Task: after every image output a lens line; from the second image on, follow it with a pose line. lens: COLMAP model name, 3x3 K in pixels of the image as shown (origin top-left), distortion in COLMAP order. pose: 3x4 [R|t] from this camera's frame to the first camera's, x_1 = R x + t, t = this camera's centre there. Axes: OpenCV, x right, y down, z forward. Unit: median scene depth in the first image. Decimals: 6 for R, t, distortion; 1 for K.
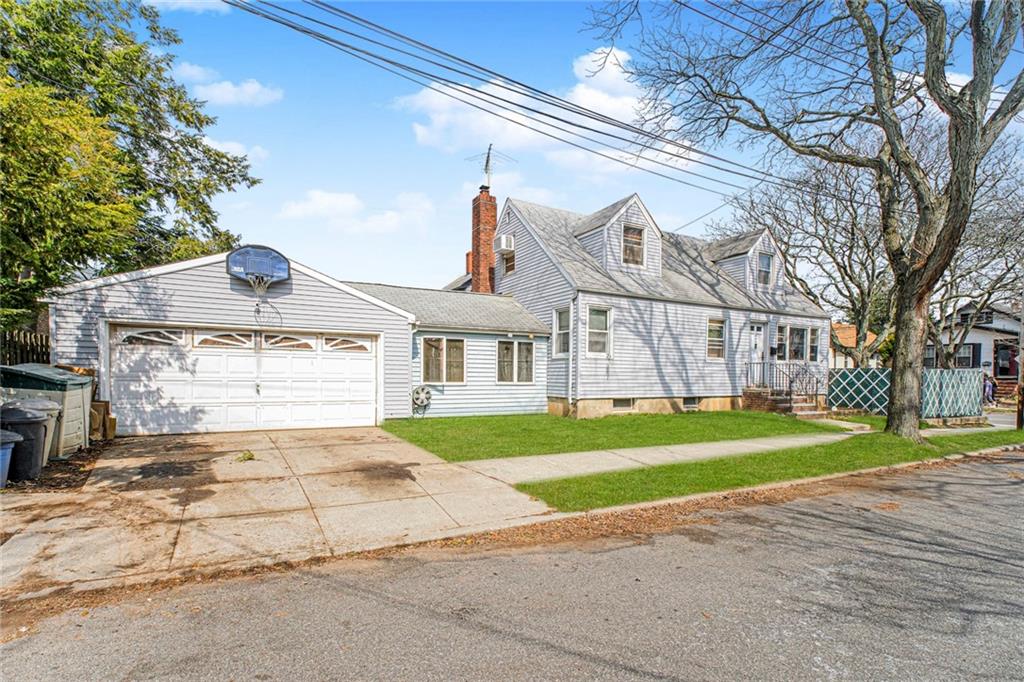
lens RADIAL K [[422.0, 0, 510.1], [0, 422.0, 380.5], [0, 0, 1]] dist [0.002305, 0.000132]
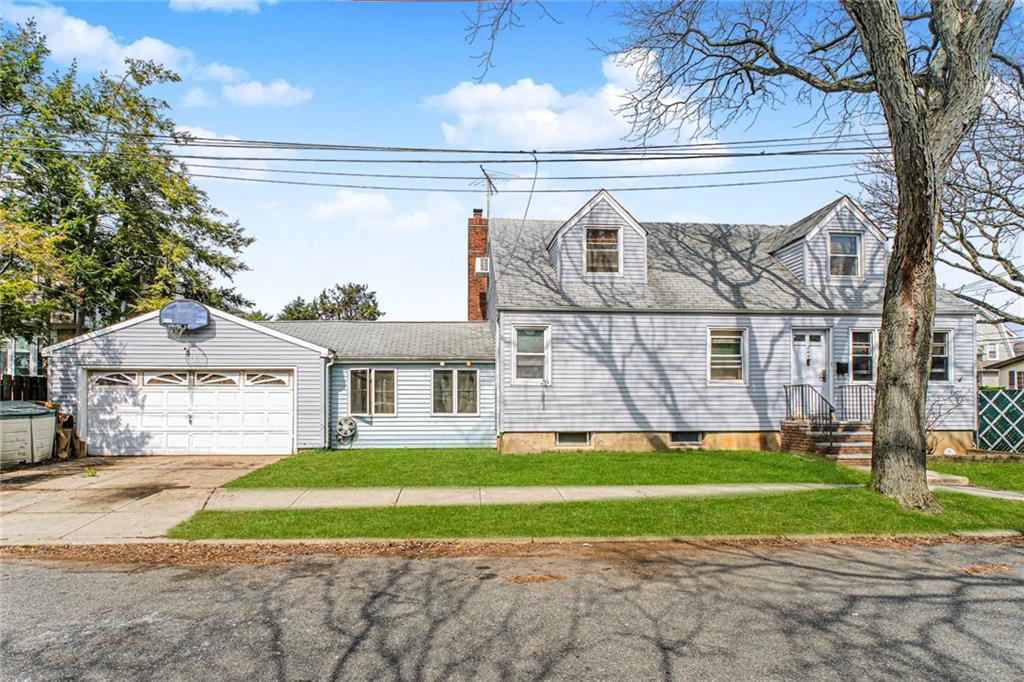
lens RADIAL K [[455.1, 0, 512.1], [0, 455.1, 397.7], [0, 0, 1]] dist [-0.001013, -0.000275]
pose [[0.926821, -0.019328, -0.375005, 0.542653], [0.004916, 0.999213, -0.039350, 0.010150], [0.375470, 0.034626, 0.926187, 0.121428]]
